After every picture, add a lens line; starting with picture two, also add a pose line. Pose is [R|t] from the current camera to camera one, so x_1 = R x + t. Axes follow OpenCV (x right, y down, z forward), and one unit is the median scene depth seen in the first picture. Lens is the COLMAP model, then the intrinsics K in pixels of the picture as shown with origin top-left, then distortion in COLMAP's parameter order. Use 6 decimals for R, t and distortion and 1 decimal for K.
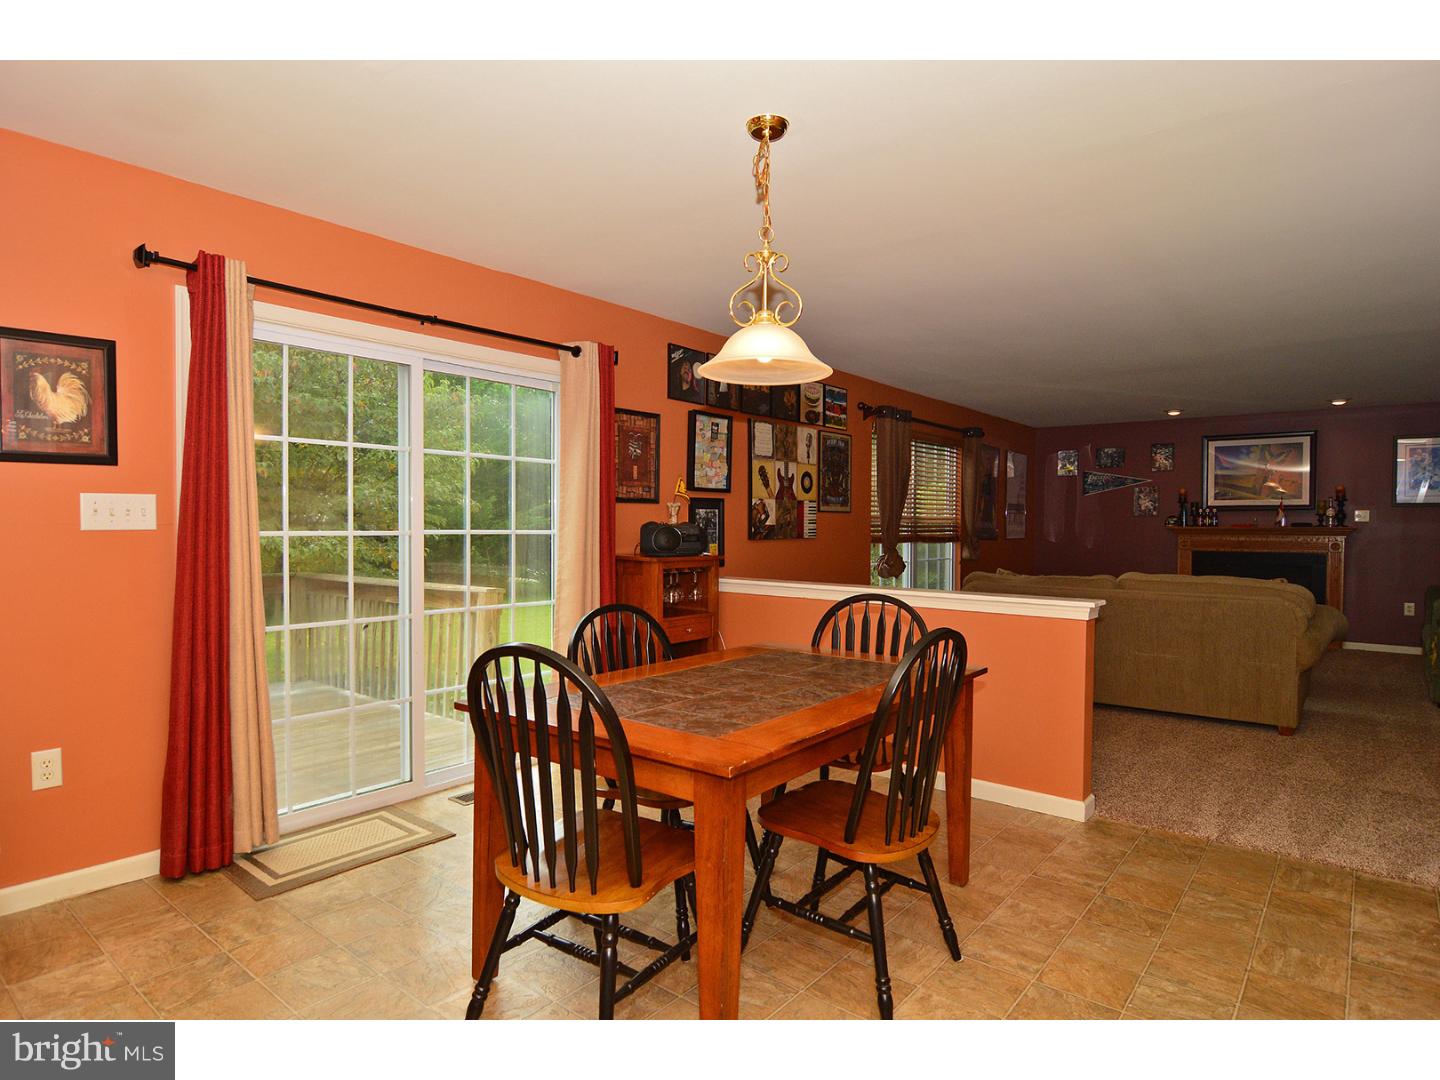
lens RADIAL K [[802.0, 0, 719.3], [0, 802.0, 538.1], [0, 0, 1]] dist [0.001408, -0.003719]
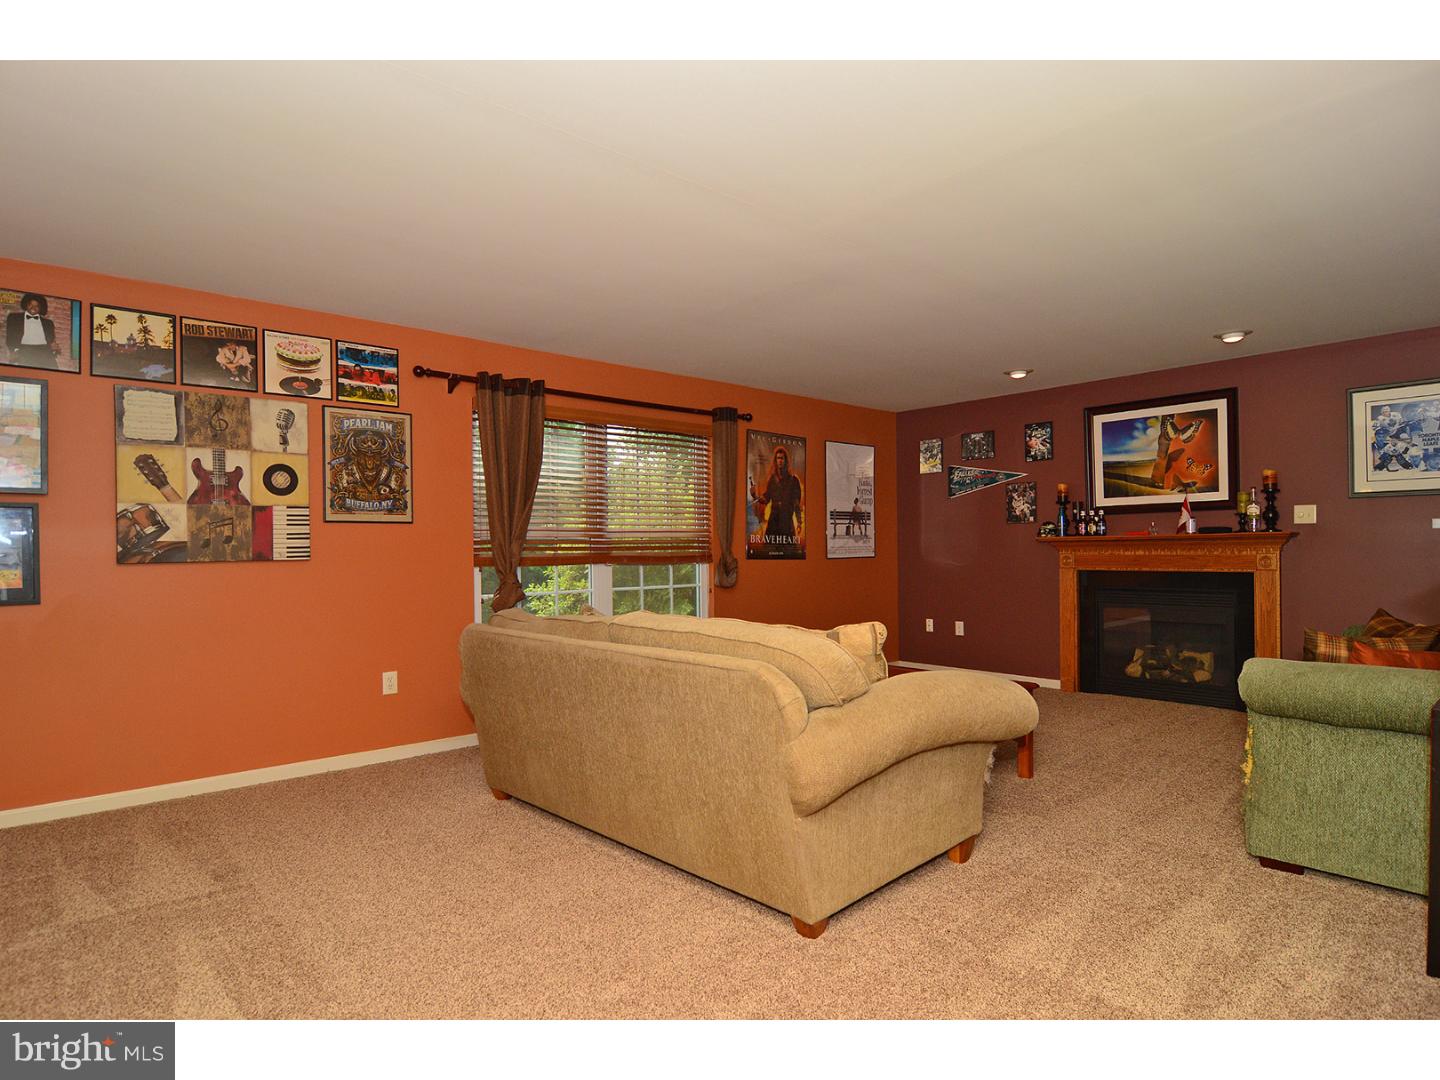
lens RADIAL K [[802.0, 0, 718.8], [0, 802.0, 541.5], [0, 0, 1]] dist [0.001408, -0.003719]
pose [[0.987407, -0.018322, -0.157135, 0.516090], [0.013976, 0.999490, -0.028715, 0.007852], [0.157581, 0.026157, 0.987160, 0.331194]]
